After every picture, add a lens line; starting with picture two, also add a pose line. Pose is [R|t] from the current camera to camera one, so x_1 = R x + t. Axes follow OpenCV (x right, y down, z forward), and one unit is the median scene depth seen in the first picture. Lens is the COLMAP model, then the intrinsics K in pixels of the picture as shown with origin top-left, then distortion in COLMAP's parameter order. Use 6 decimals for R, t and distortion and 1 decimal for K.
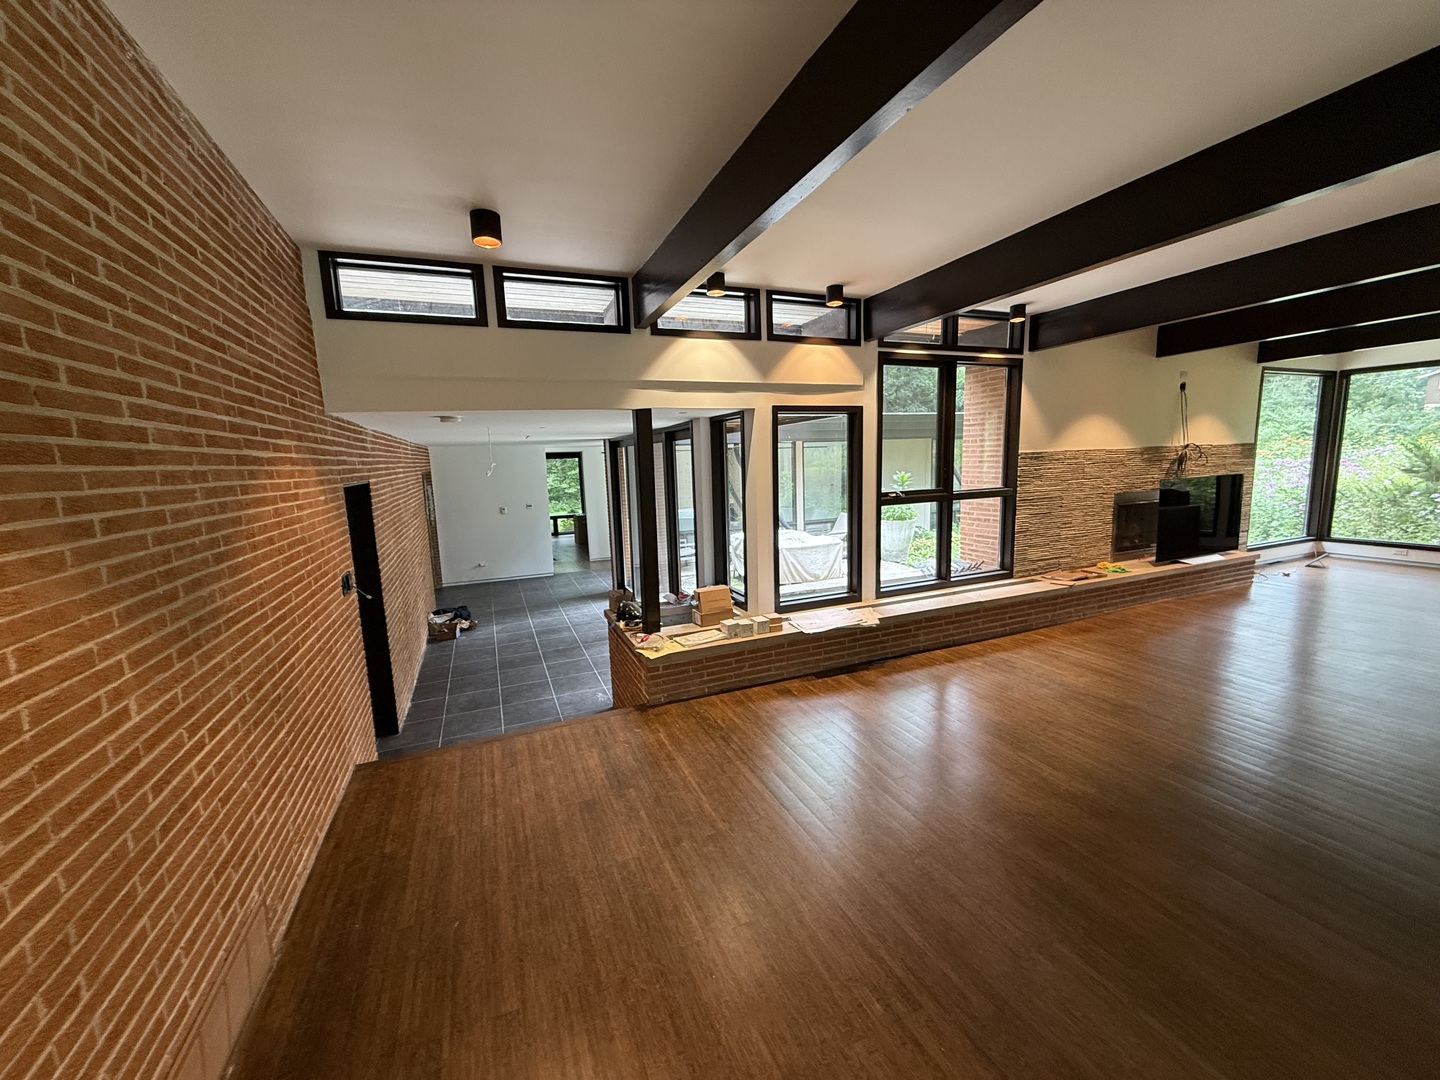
lens RADIAL K [[570.5, 0, 714.7], [0, 570.5, 542.4], [0, 0, 1]] dist [-0.001092, -0.000894]
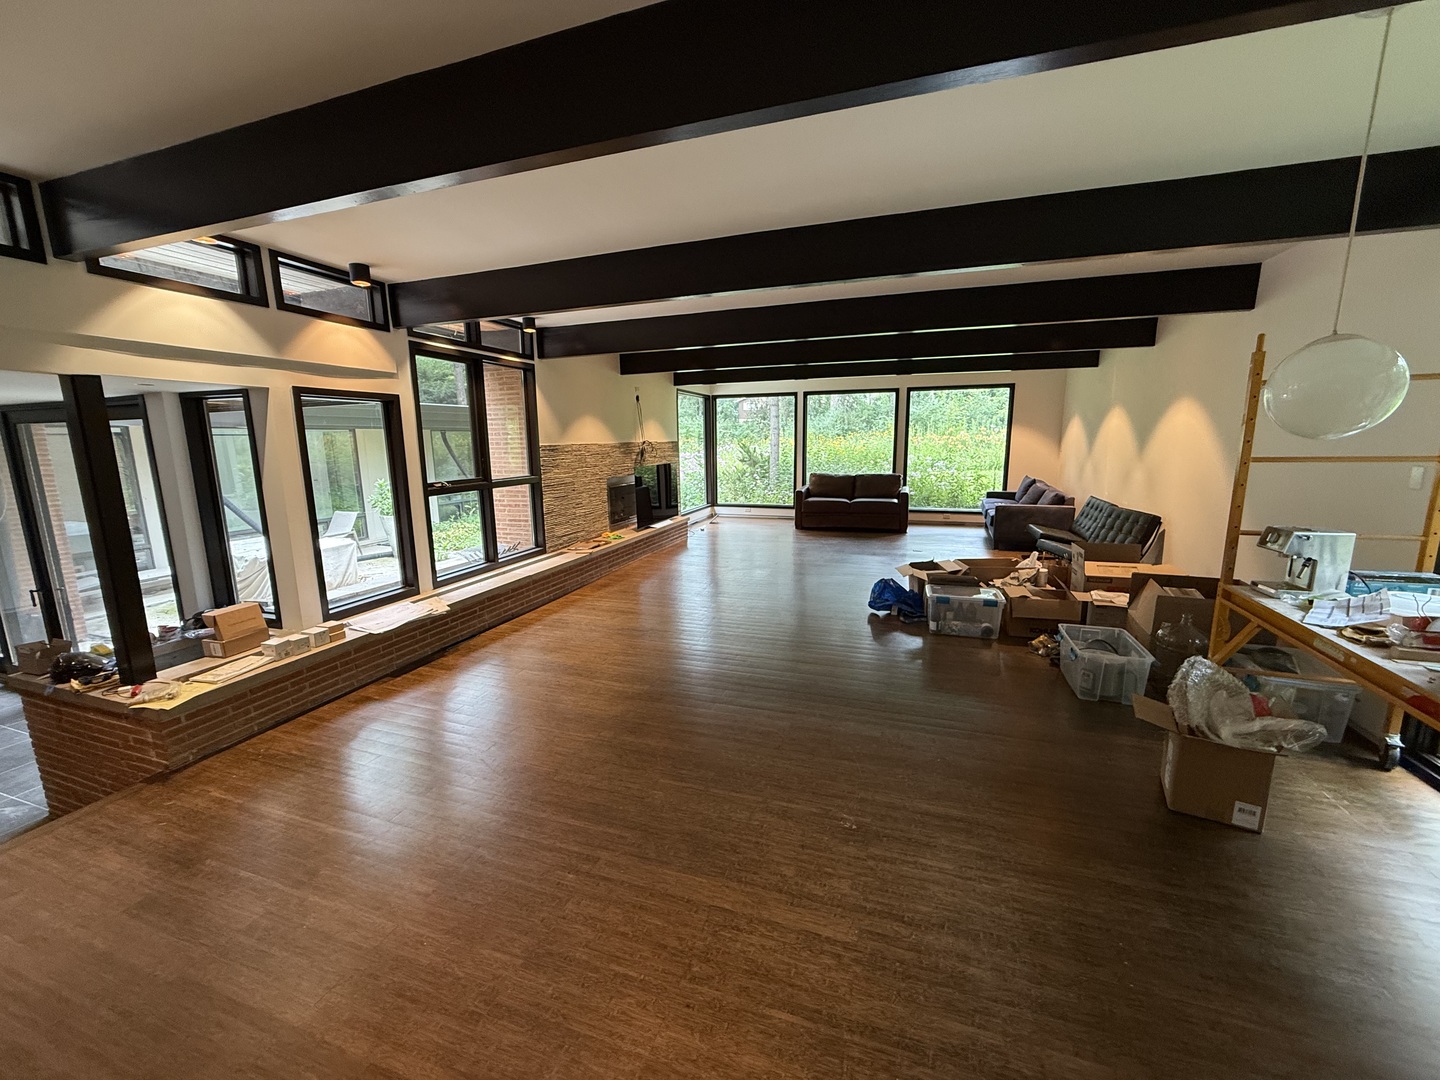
lens RADIAL K [[570.5, 0, 719.8], [0, 570.5, 539.8], [0, 0, 1]] dist [-0.001092, -0.000894]
pose [[0.657728, -0.107345, 0.745568, -0.130894], [0.101690, 0.993386, 0.053316, 0.011075], [-0.746360, 0.040749, 0.664294, -0.046346]]
